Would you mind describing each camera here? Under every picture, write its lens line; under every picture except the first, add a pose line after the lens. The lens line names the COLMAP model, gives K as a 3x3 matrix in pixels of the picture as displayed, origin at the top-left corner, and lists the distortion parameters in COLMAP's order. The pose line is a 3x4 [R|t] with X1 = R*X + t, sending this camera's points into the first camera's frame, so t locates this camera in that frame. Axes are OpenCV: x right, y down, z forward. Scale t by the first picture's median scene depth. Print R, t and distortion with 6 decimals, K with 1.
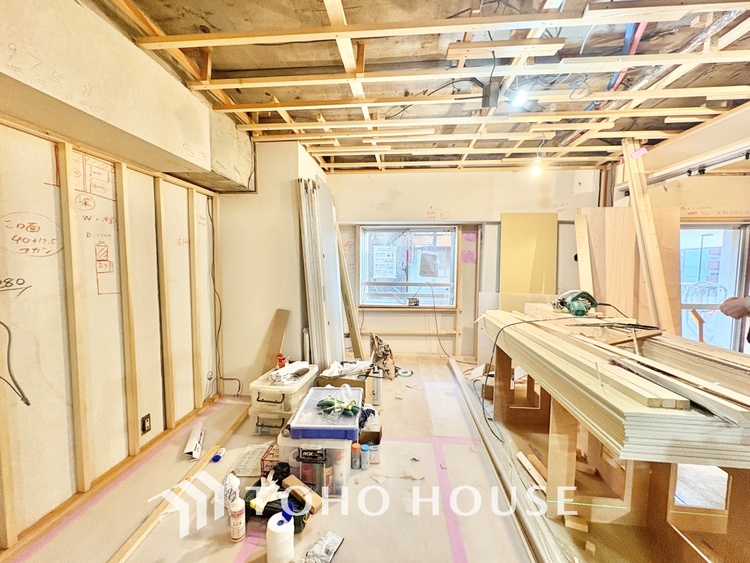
lens RADIAL K [[298.9, 0, 374.7], [0, 298.9, 281.6], [0, 0, 1]] dist [-0.000553, -0.000149]
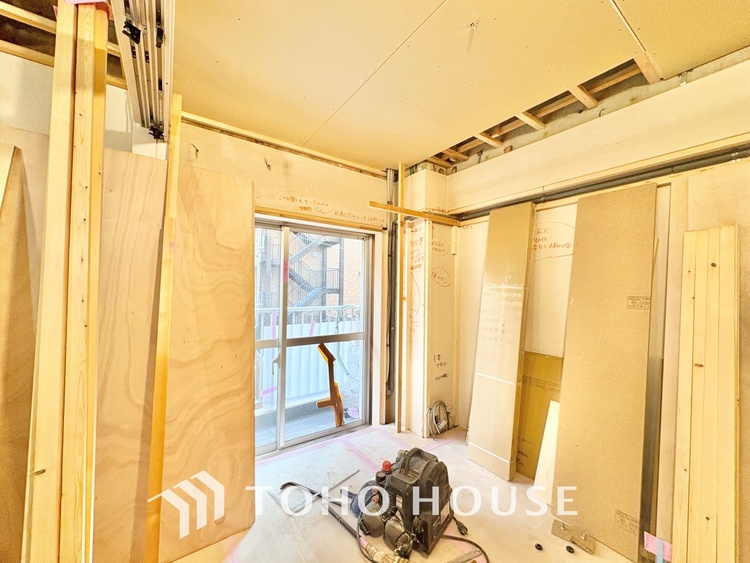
lens RADIAL K [[298.9, 0, 376.3], [0, 298.9, 283.8], [0, 0, 1]] dist [-0.000553, -0.000149]
pose [[0.766348, 0.015462, 0.642240, 1.042796], [0.033315, 0.997409, -0.063766, -0.002994], [-0.641561, 0.070263, 0.763847, 0.516134]]
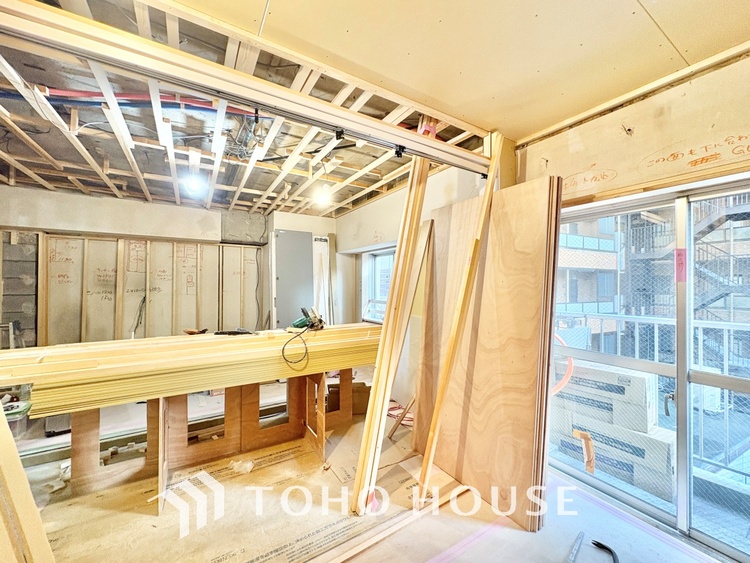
lens RADIAL K [[298.9, 0, 374.8], [0, 298.9, 282.7], [0, 0, 1]] dist [-0.000553, -0.000149]
pose [[0.596837, -0.010052, -0.802299, 1.579067], [-0.052581, 0.997282, -0.051611, -0.010955], [0.800637, 0.072989, 0.594687, 0.536810]]
